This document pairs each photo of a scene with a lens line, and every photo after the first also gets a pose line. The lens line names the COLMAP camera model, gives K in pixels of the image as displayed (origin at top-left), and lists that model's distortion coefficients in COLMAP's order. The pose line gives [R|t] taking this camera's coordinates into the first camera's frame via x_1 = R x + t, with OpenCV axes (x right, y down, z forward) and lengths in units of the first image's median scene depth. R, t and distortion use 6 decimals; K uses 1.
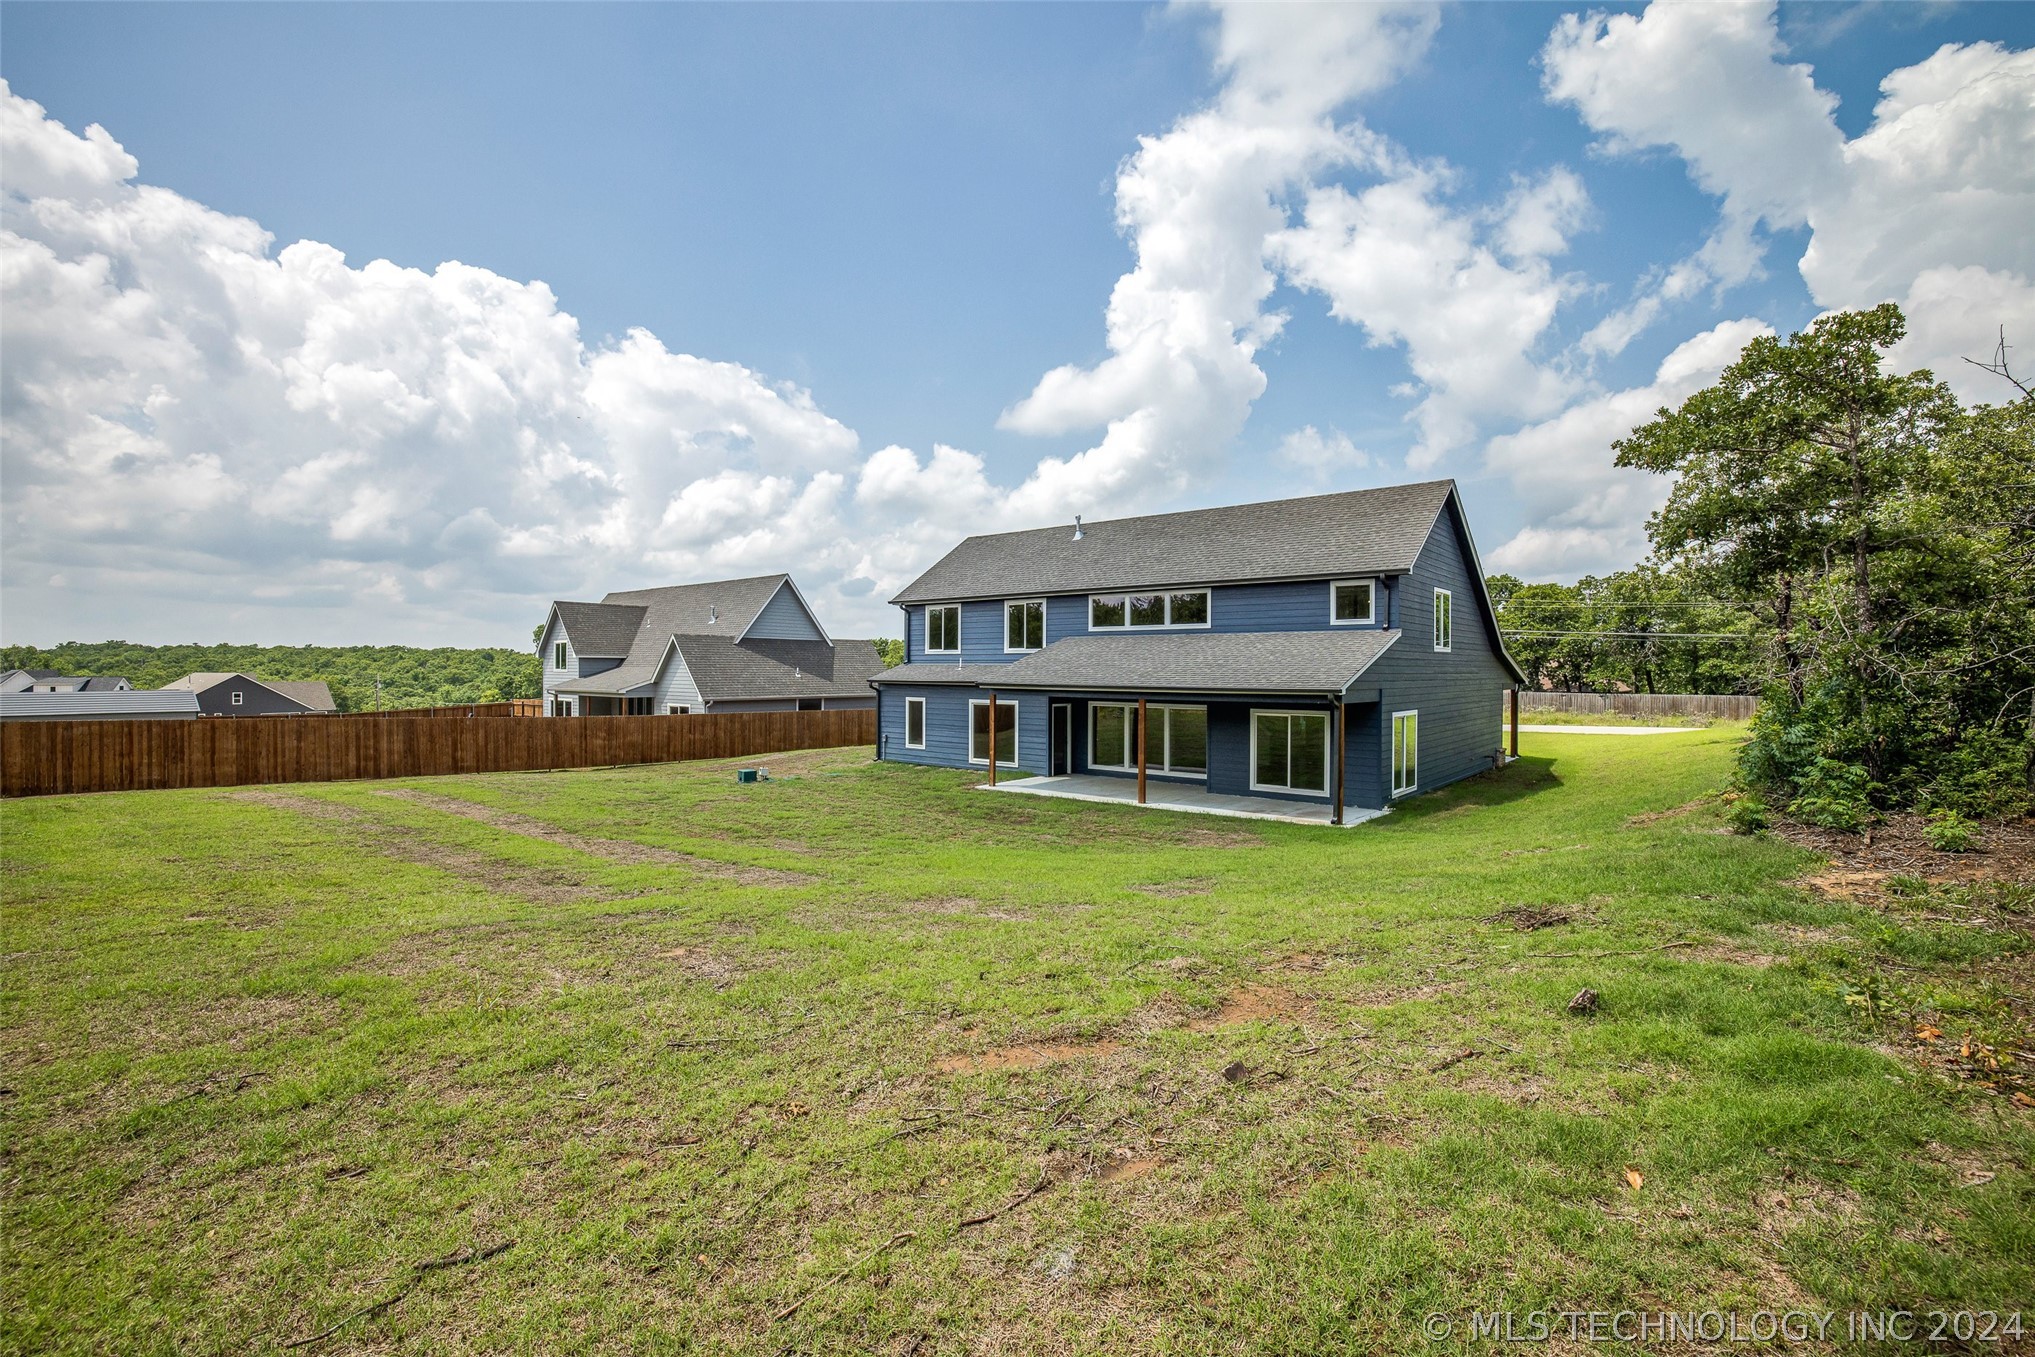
lens RADIAL K [[882.9, 0, 1019.7], [0, 882.9, 690.4], [0, 0, 1]] dist [-0.025274, 0.000787]
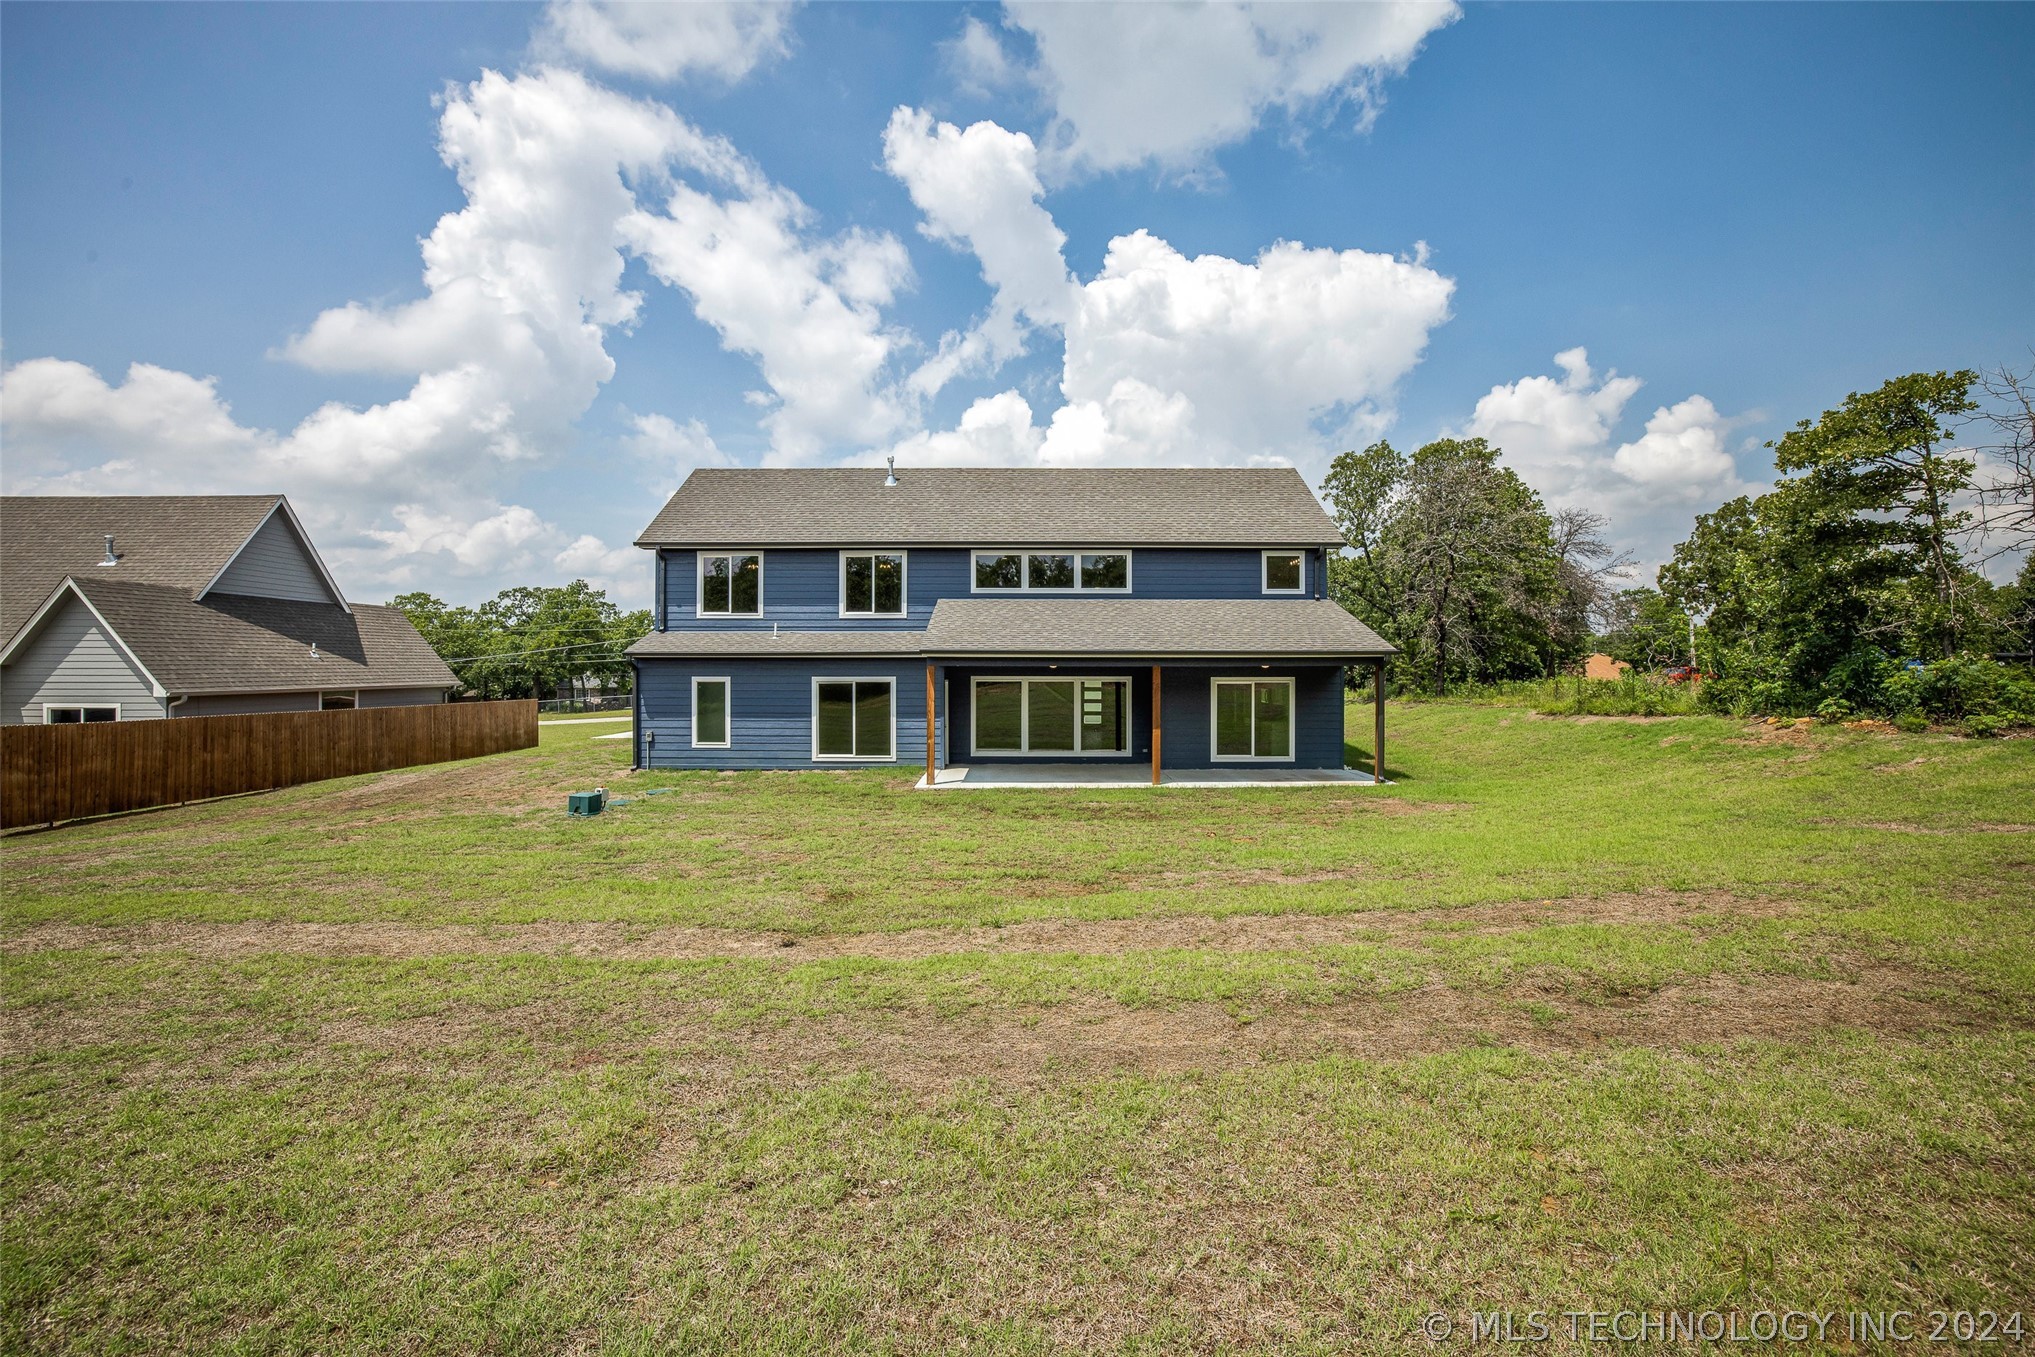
lens RADIAL K [[882.9, 0, 1005.1], [0, 882.9, 661.6], [0, 0, 1]] dist [-0.025274, 0.000787]
pose [[0.776415, -0.002348, 0.630218, -0.380132], [0.018720, 0.999638, -0.019338, 0.013831], [-0.629944, 0.026812, 0.776178, 0.288543]]
